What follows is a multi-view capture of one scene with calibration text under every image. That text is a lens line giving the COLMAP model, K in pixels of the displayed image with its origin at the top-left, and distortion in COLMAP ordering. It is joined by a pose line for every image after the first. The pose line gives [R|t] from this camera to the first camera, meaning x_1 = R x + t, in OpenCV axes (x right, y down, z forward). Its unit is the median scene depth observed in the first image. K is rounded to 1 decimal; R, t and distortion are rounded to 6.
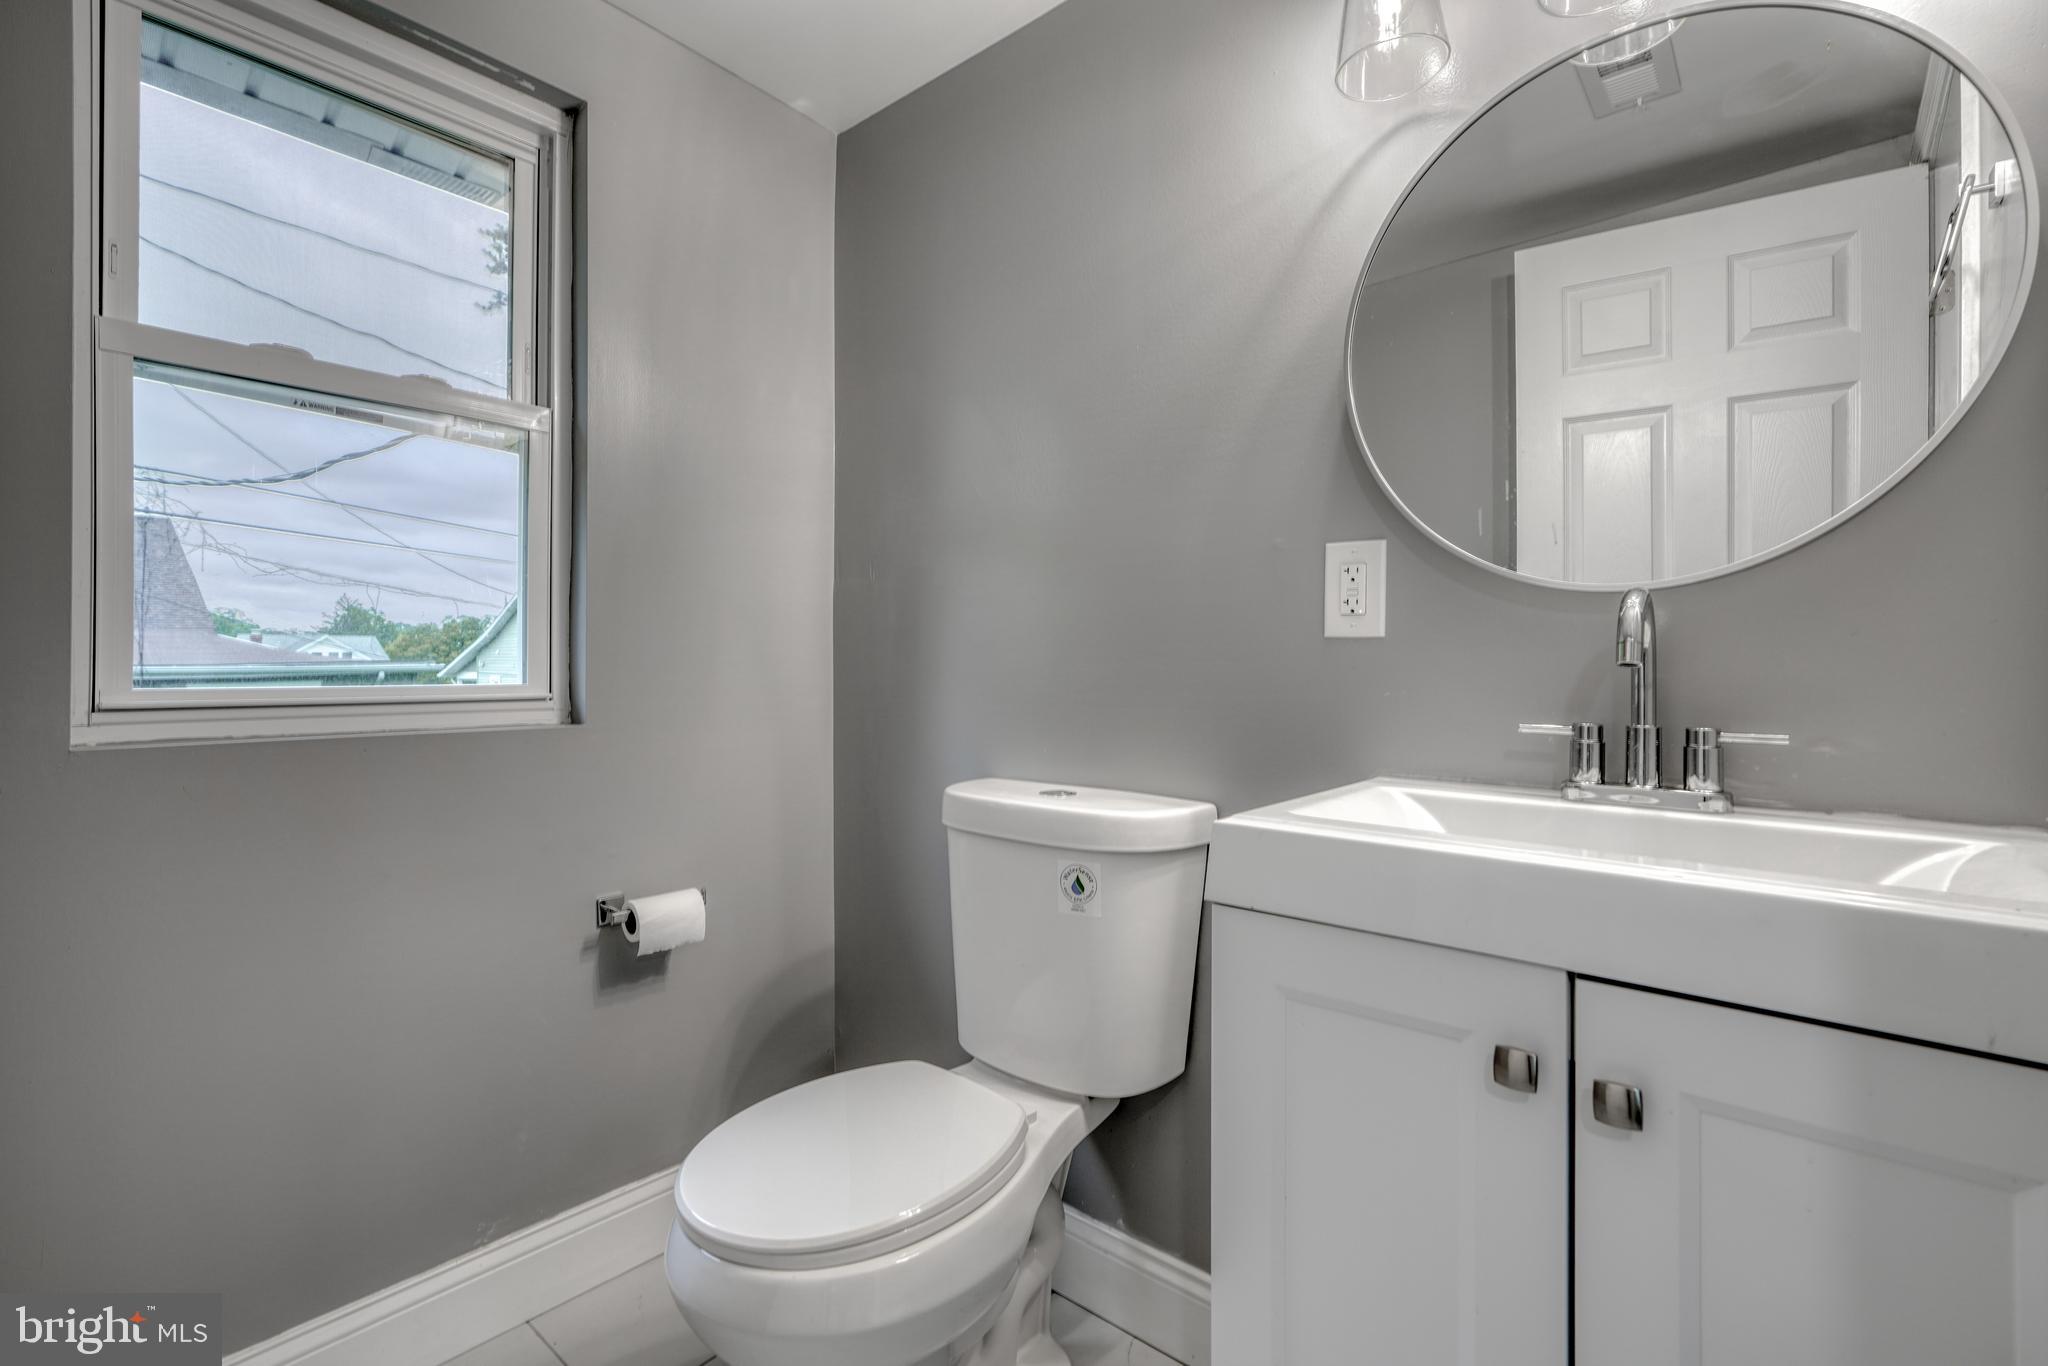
lens RADIAL K [[925.4, 0, 1025.3], [0, 925.4, 662.3], [0, 0, 1]] dist [-0.014002, 0.007368]
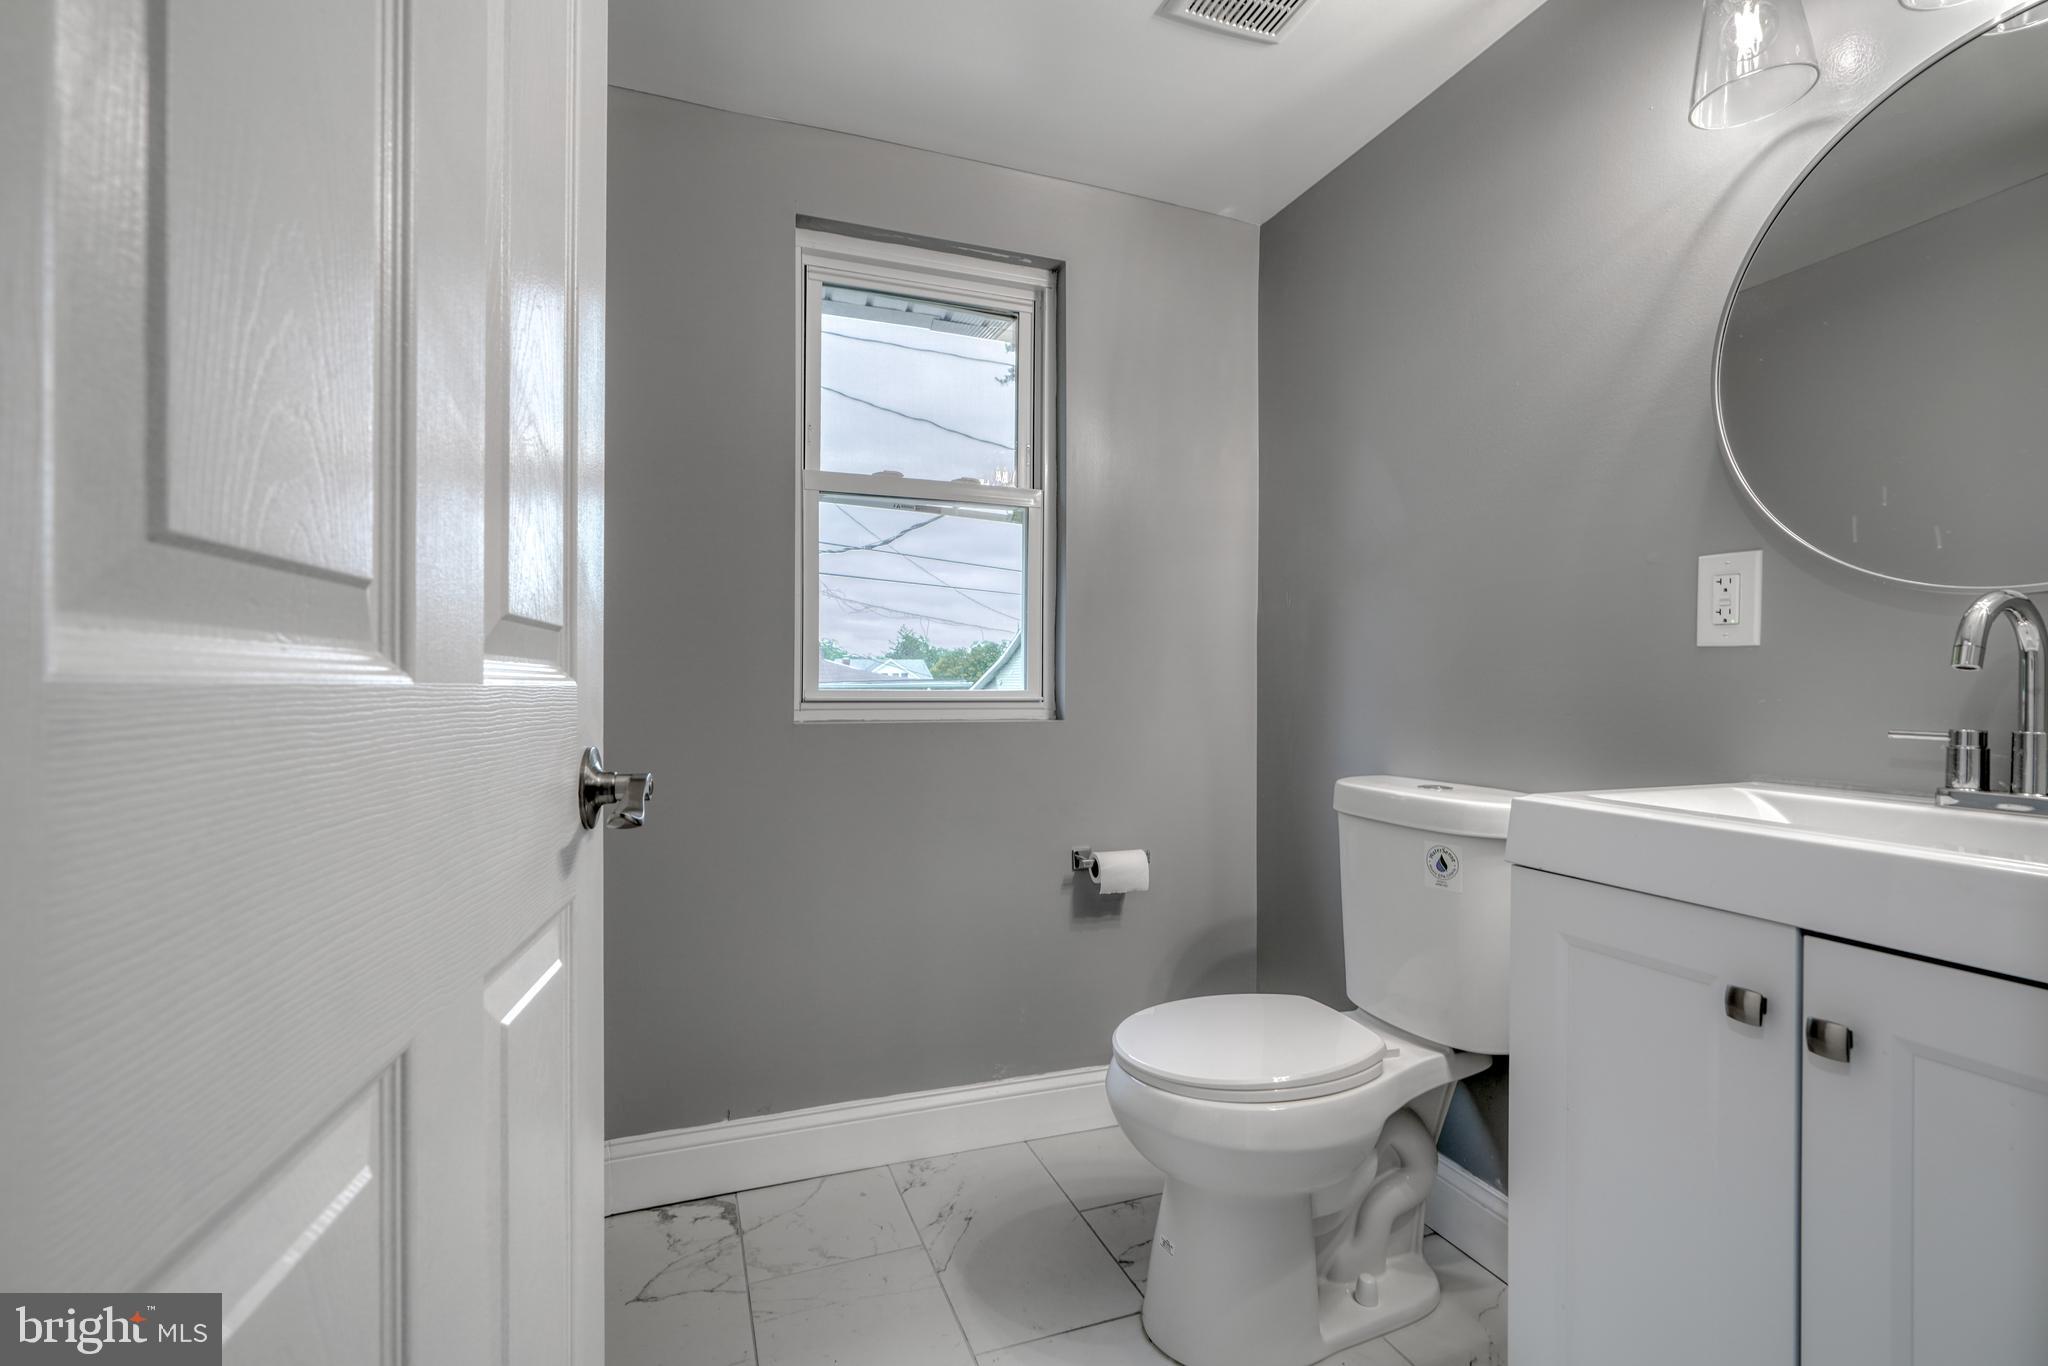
lens RADIAL K [[940.0, 0, 1027.4], [0, 940.0, 690.4], [0, 0, 1]] dist [-0.012602, 0.007336]
pose [[0.875956, 0.005423, -0.482360, 0.152555], [-0.001110, 0.999957, 0.009227, 0.011910], [0.482390, -0.007548, 0.875924, -0.256001]]
